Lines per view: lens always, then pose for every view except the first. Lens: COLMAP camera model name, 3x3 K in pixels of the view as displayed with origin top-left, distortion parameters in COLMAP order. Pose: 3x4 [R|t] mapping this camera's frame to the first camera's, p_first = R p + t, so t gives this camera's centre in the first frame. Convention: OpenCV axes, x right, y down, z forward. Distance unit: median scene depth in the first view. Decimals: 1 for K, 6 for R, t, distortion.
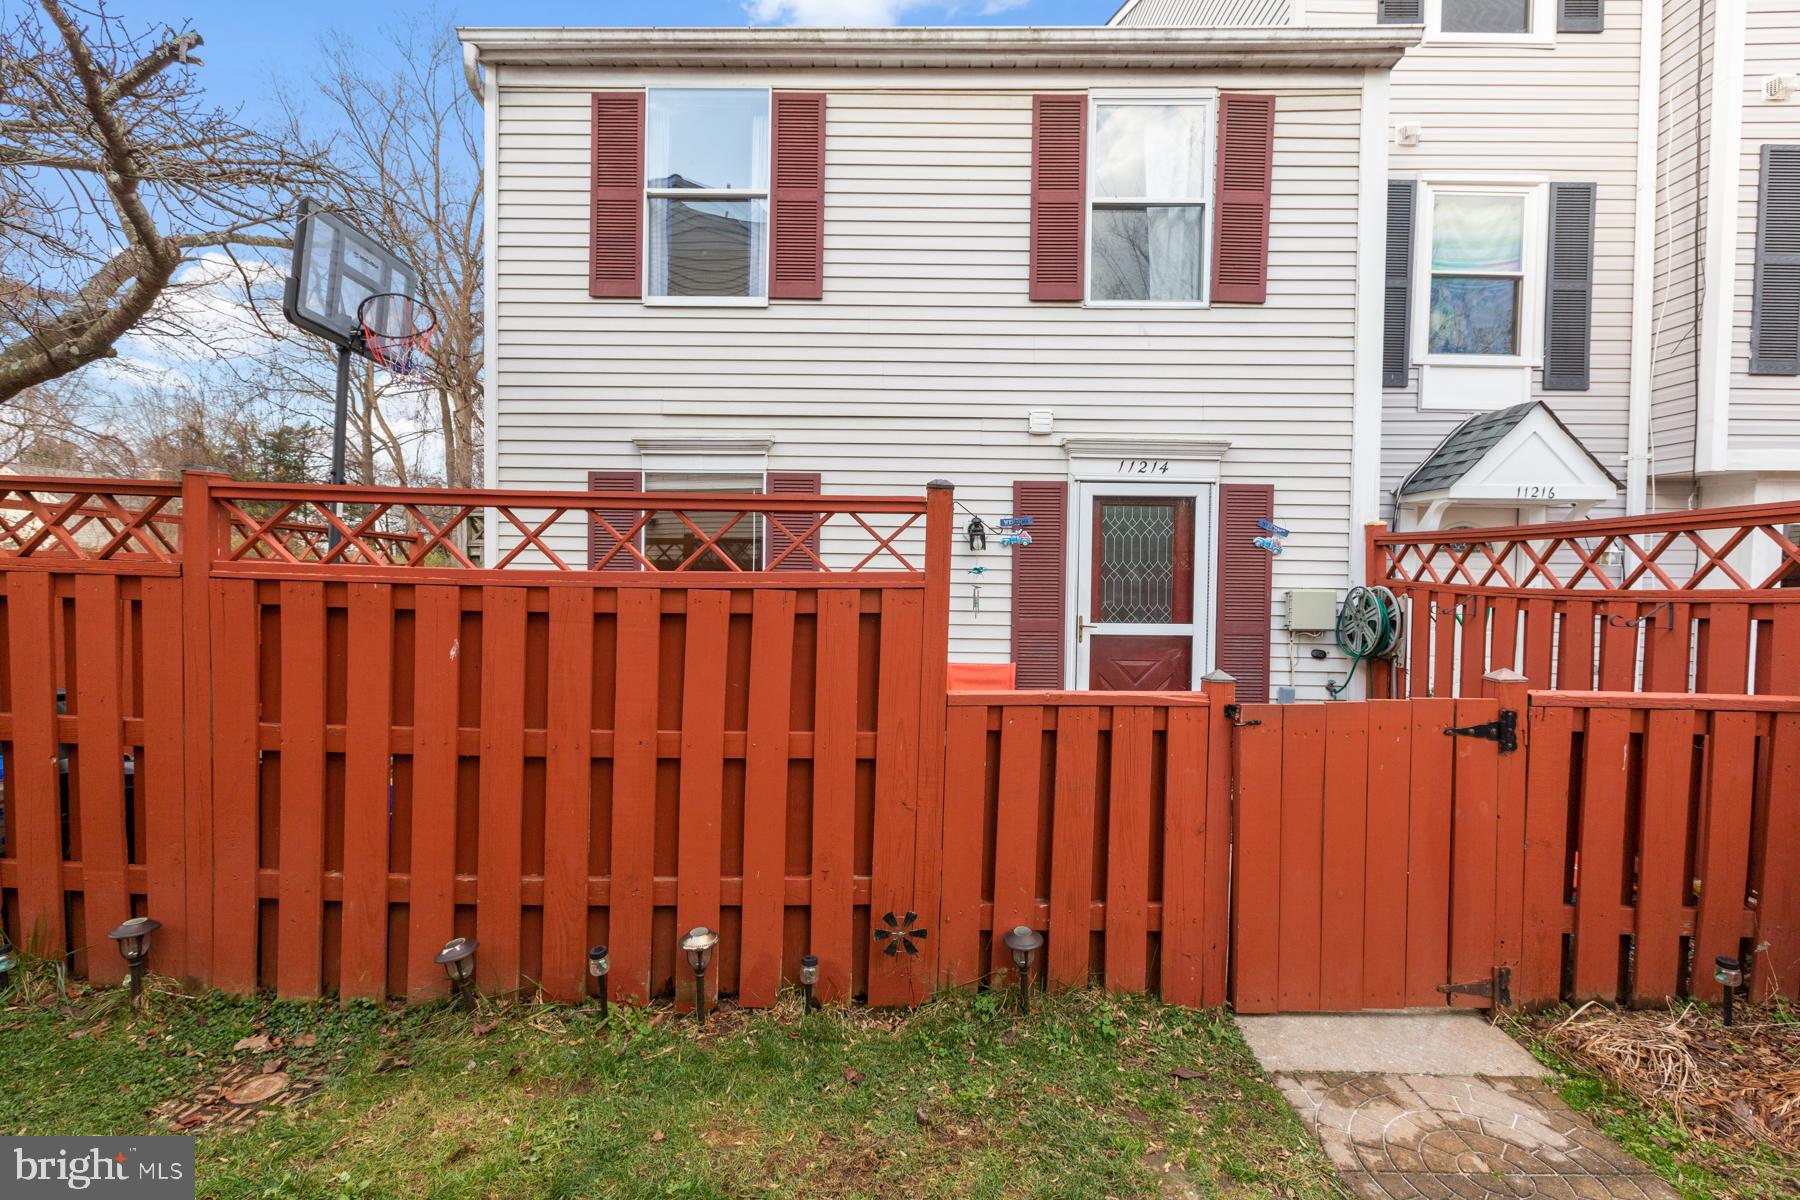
lens RADIAL K [[823.4, 0, 909.1], [0, 823.4, 596.9], [0, 0, 1]] dist [0.004199, -0.001877]
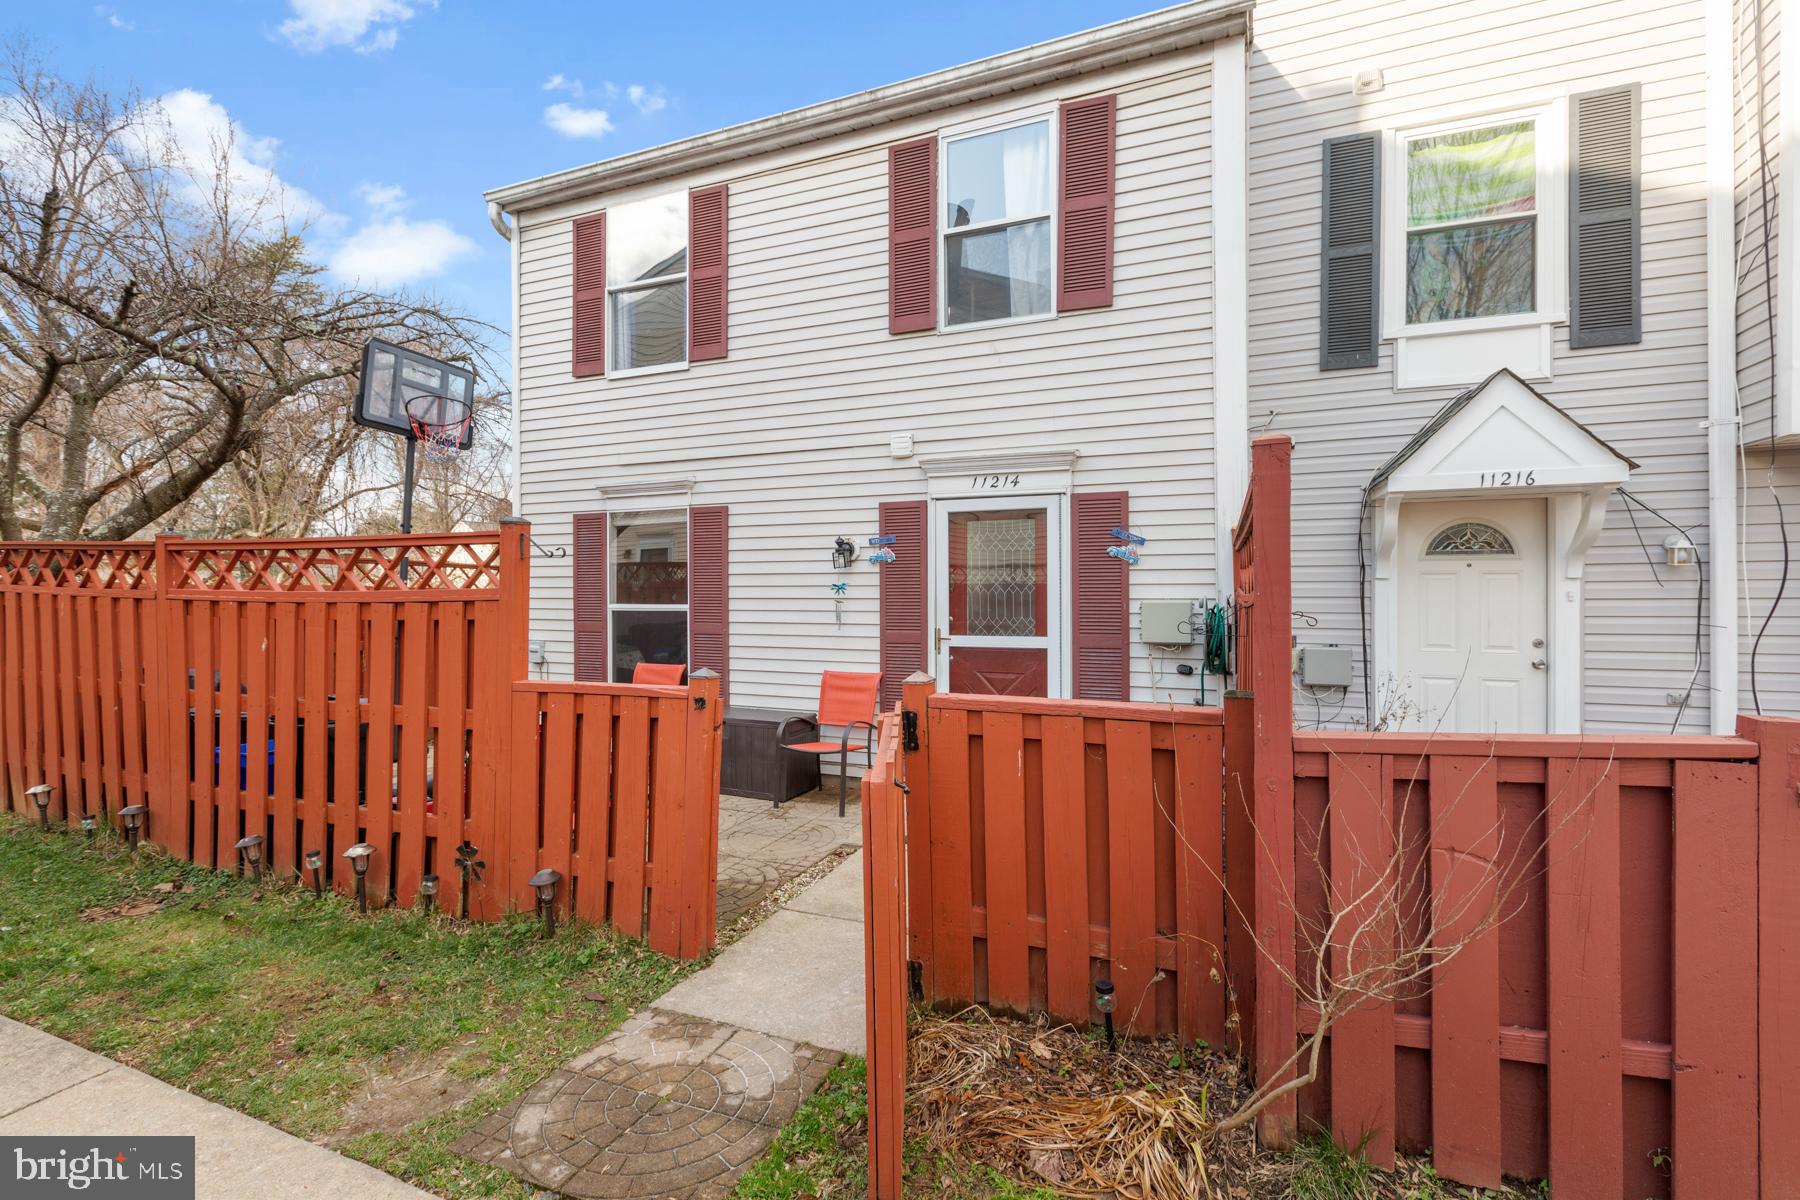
lens RADIAL K [[823.4, 0, 876.1], [0, 823.4, 592.8], [0, 0, 1]] dist [0.004199, -0.001877]
pose [[0.925679, -0.014396, -0.378036, 0.531542], [0.005939, 0.999706, -0.023528, 0.002348], [0.378264, 0.019534, 0.925492, 0.002786]]
